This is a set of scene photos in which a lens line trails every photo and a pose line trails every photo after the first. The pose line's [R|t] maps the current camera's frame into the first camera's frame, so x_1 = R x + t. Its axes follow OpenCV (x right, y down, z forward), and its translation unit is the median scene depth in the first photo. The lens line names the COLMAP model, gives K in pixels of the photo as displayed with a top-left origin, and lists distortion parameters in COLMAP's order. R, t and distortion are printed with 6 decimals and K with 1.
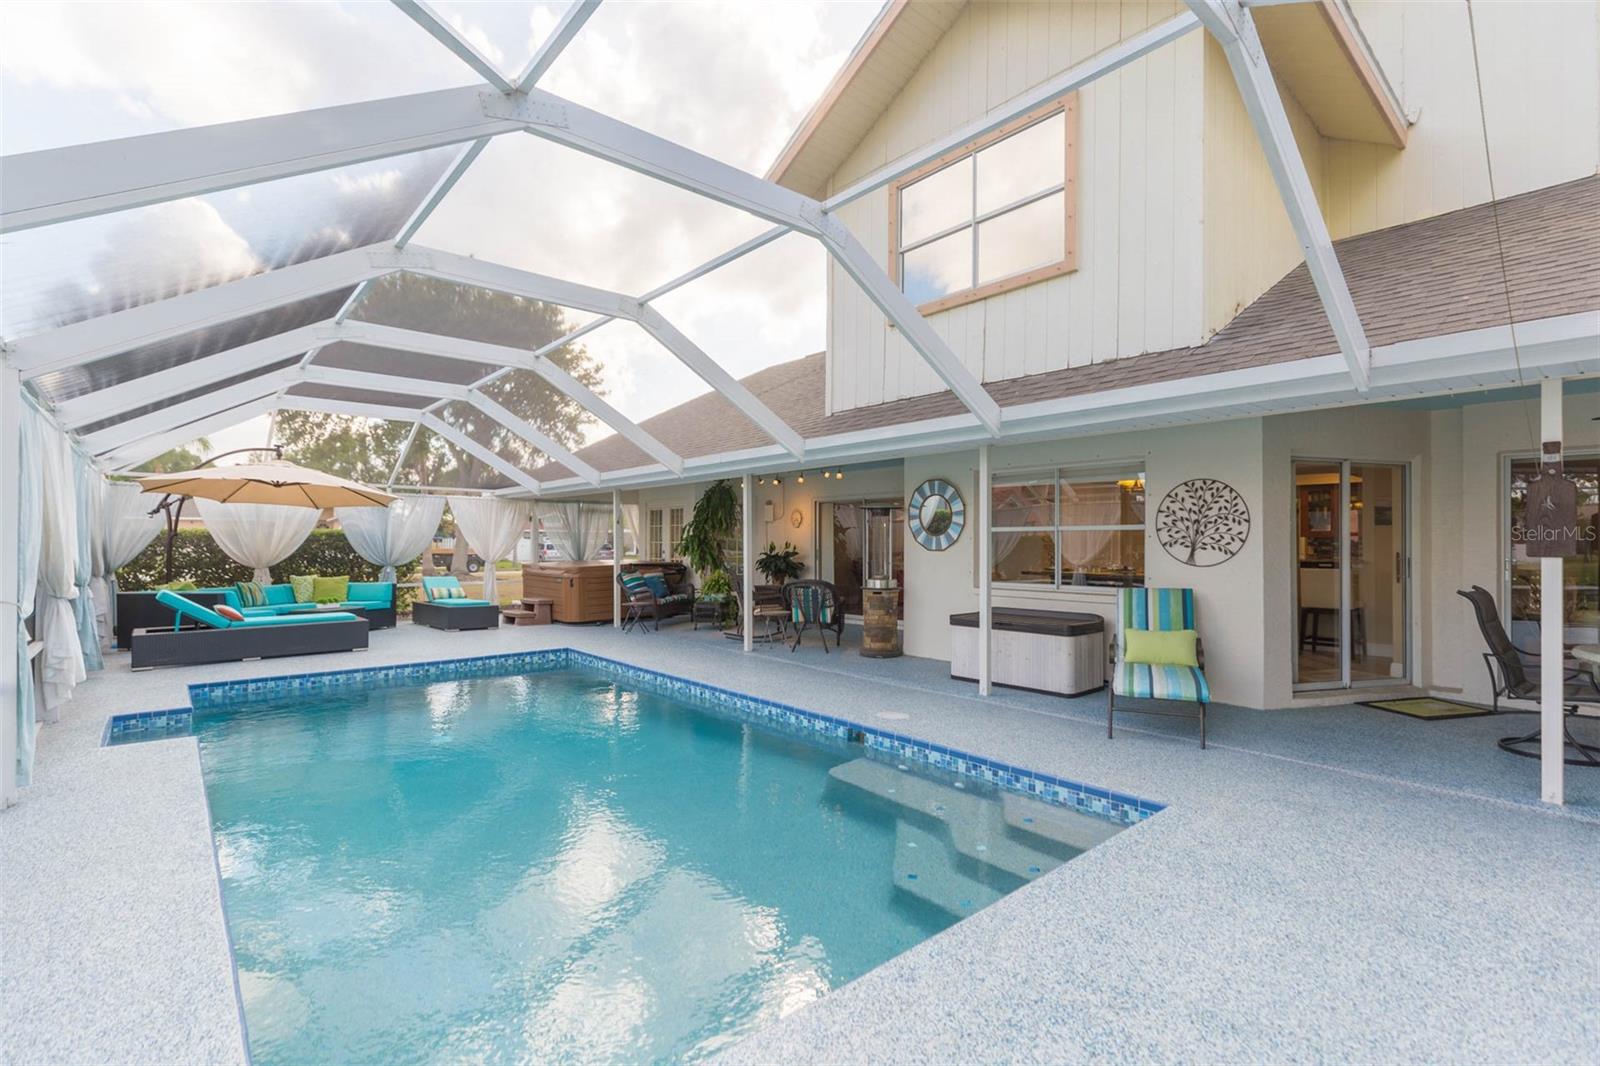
lens RADIAL K [[724.7, 0, 797.1], [0, 724.7, 534.7], [0, 0, 1]] dist [0.000538, 0.000050]
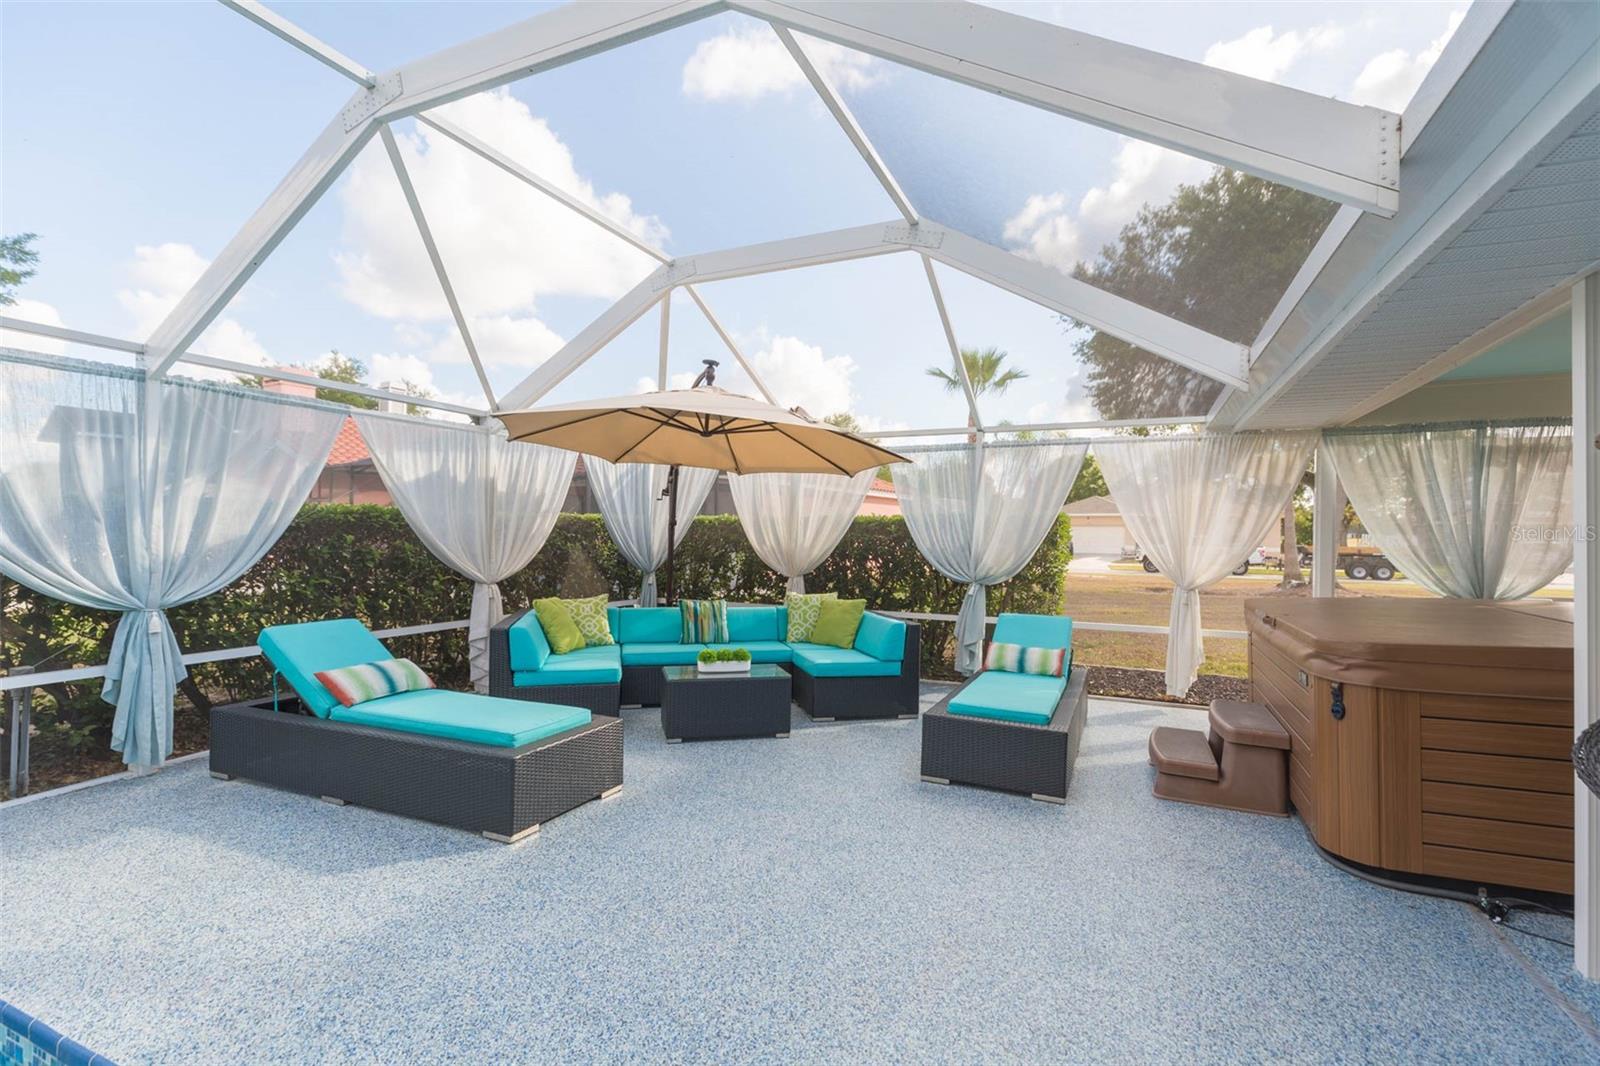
lens RADIAL K [[724.7, 0, 798.3], [0, 724.7, 531.7], [0, 0, 1]] dist [0.000538, 0.000050]
pose [[0.412960, 0.003363, -0.910743, -0.157555], [-0.005623, 0.999984, 0.001143, 0.007896], [0.910732, 0.004649, 0.412972, 0.717095]]
